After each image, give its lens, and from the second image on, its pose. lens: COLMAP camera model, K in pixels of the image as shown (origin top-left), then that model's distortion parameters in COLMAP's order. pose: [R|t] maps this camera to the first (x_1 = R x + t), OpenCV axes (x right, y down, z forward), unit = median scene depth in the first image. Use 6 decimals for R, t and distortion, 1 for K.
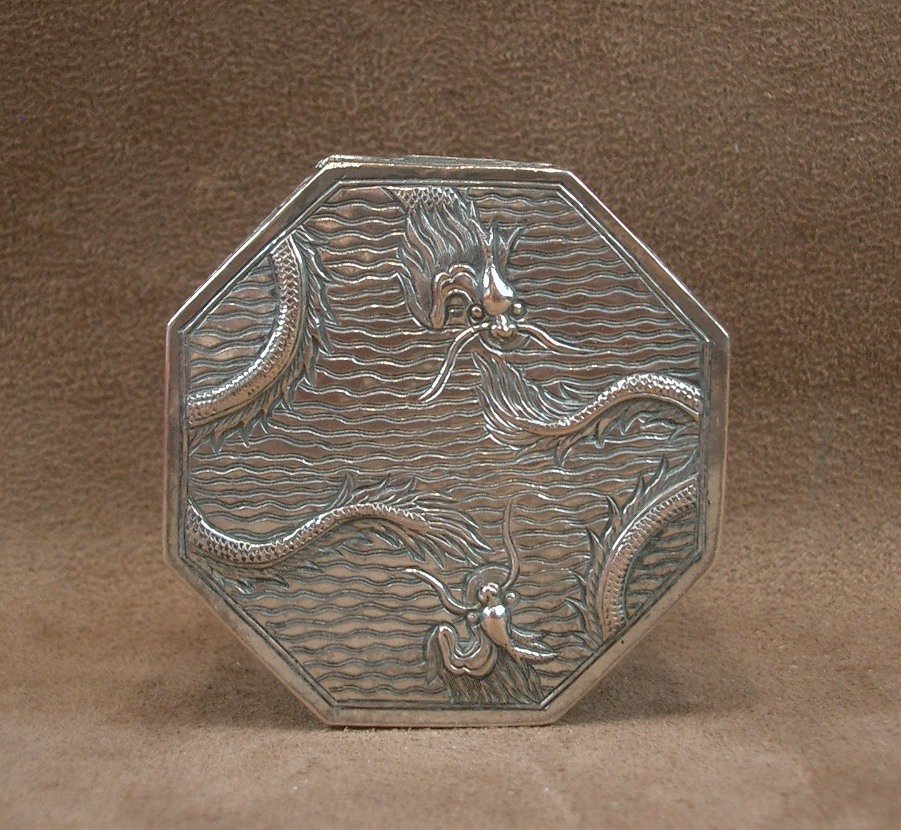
lens RADIAL K [[1720.8, 0, 503.7], [0, 1720.8, 368.2], [0, 0, 1]] dist [-0.180645, 0.262942]
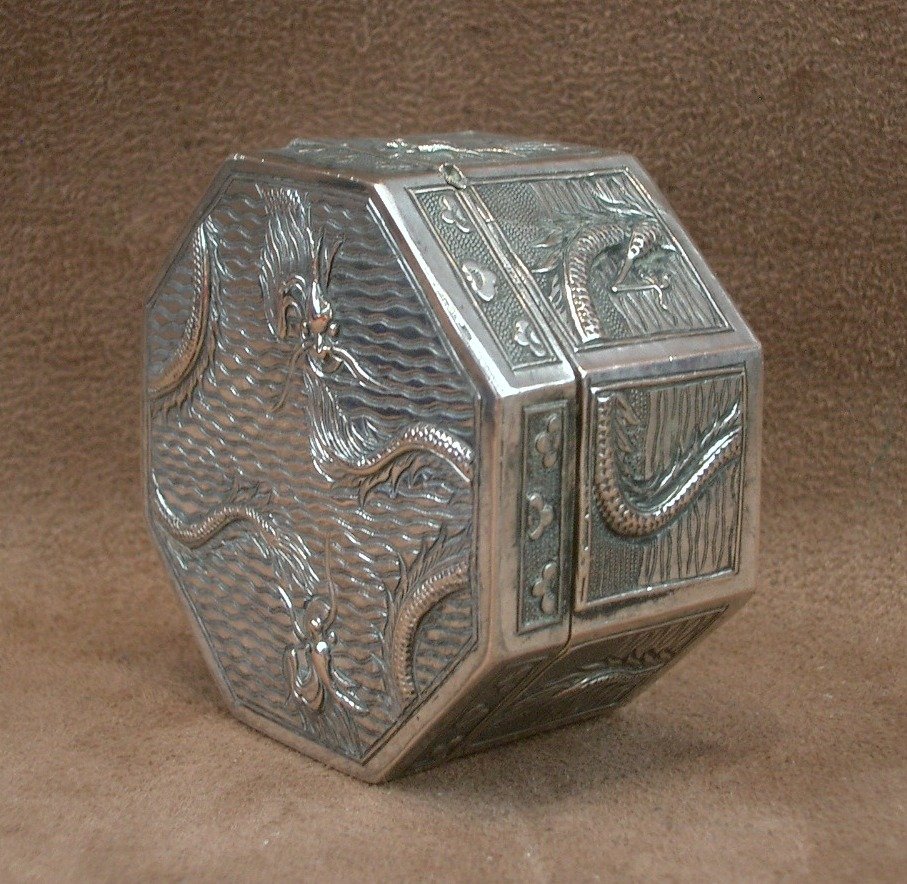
lens RADIAL K [[2095.0, 0, 496.9], [0, 2095.0, 391.6], [0, 0, 1]] dist [-0.131903, 0.170802]
pose [[0.998381, 0.029714, -0.048500, 0.037978], [-0.024437, 0.994066, 0.105999, -0.089007], [0.051362, -0.104642, 0.993183, -0.085696]]
